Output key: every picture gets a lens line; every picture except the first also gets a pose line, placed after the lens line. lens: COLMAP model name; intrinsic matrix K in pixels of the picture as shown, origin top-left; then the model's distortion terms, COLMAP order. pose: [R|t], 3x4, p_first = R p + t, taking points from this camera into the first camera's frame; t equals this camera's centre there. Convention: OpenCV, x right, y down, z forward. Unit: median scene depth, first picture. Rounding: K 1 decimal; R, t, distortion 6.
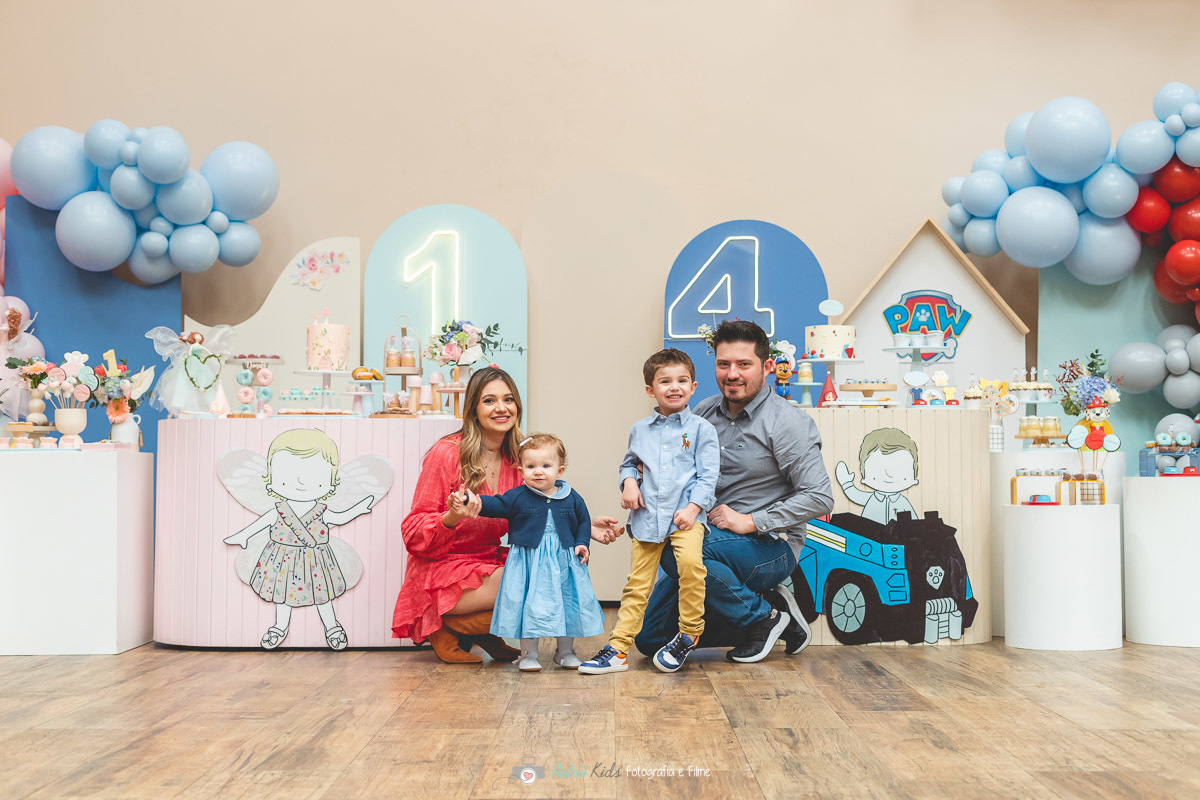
lens RADIAL K [[1762.8, 0, 600.0], [0, 1762.8, 400.0], [0, 0, 1]] dist [0.023634, -0.111233]
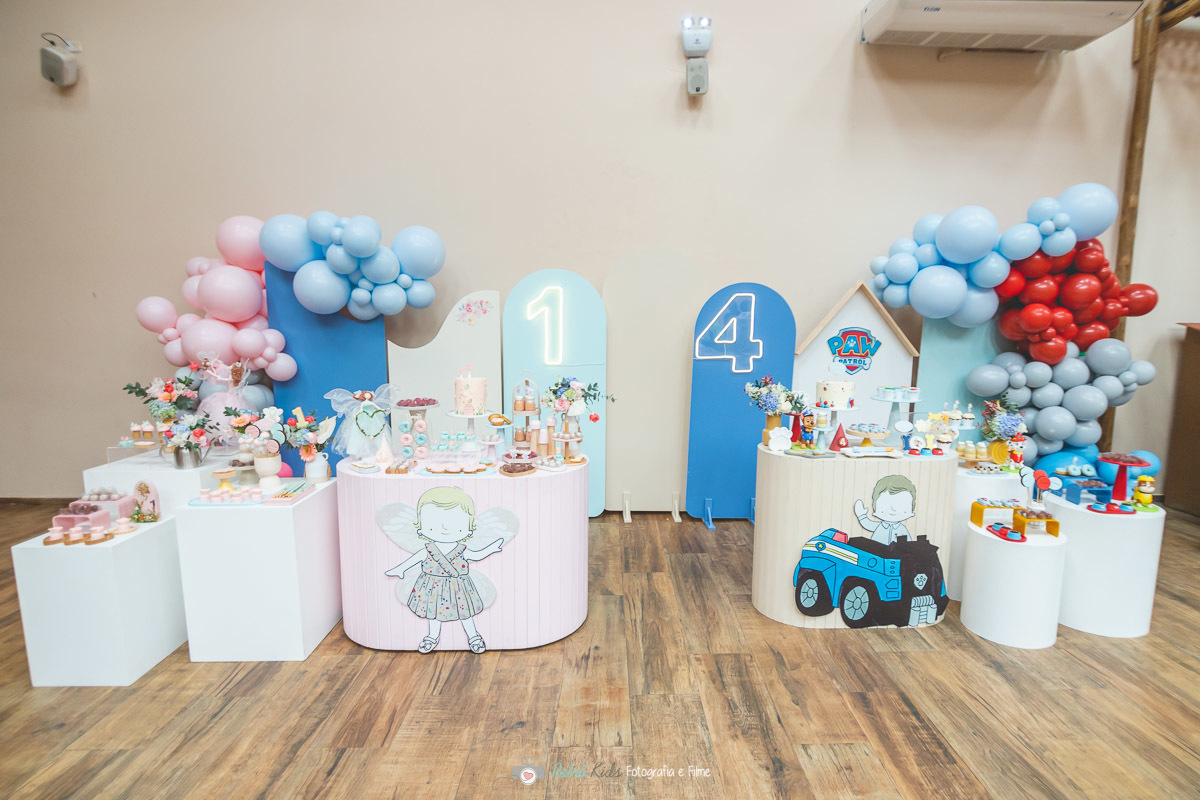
lens RADIAL K [[608.1, 0, 622.7], [0, 608.1, 399.3], [0, 0, 1]] dist [-0.002576, -0.000955]
pose [[0.999423, 0.005085, 0.033572, -0.054557], [-0.010975, 0.984029, 0.177671, -0.114985], [-0.032132, -0.177937, 0.983517, 0.552269]]
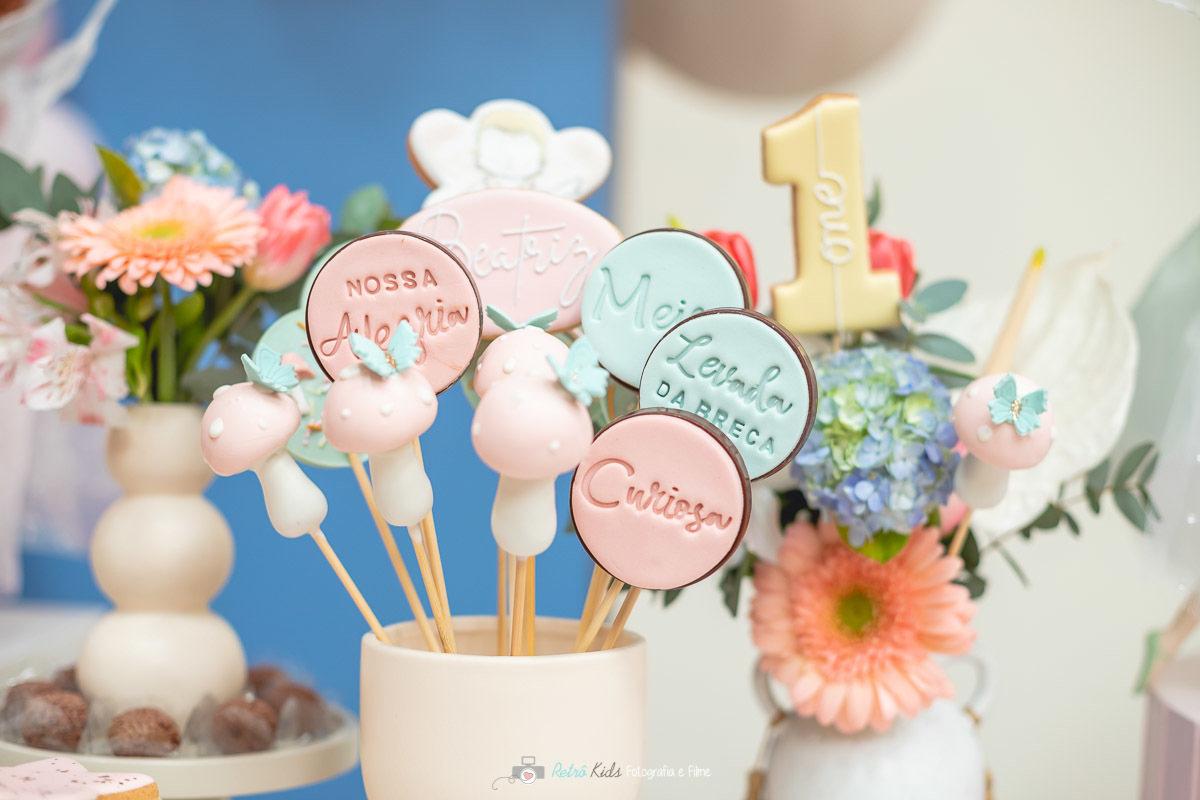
lens RADIAL K [[1766.3, 0, 600.0], [0, 1766.3, 400.0], [0, 0, 1]] dist [-0.116457, -0.080621]
pose [[0.999315, 0.035833, 0.009200, -0.290271], [-0.036324, 0.997519, 0.060300, -0.015113], [-0.007016, -0.060593, 0.998138, 0.879276]]
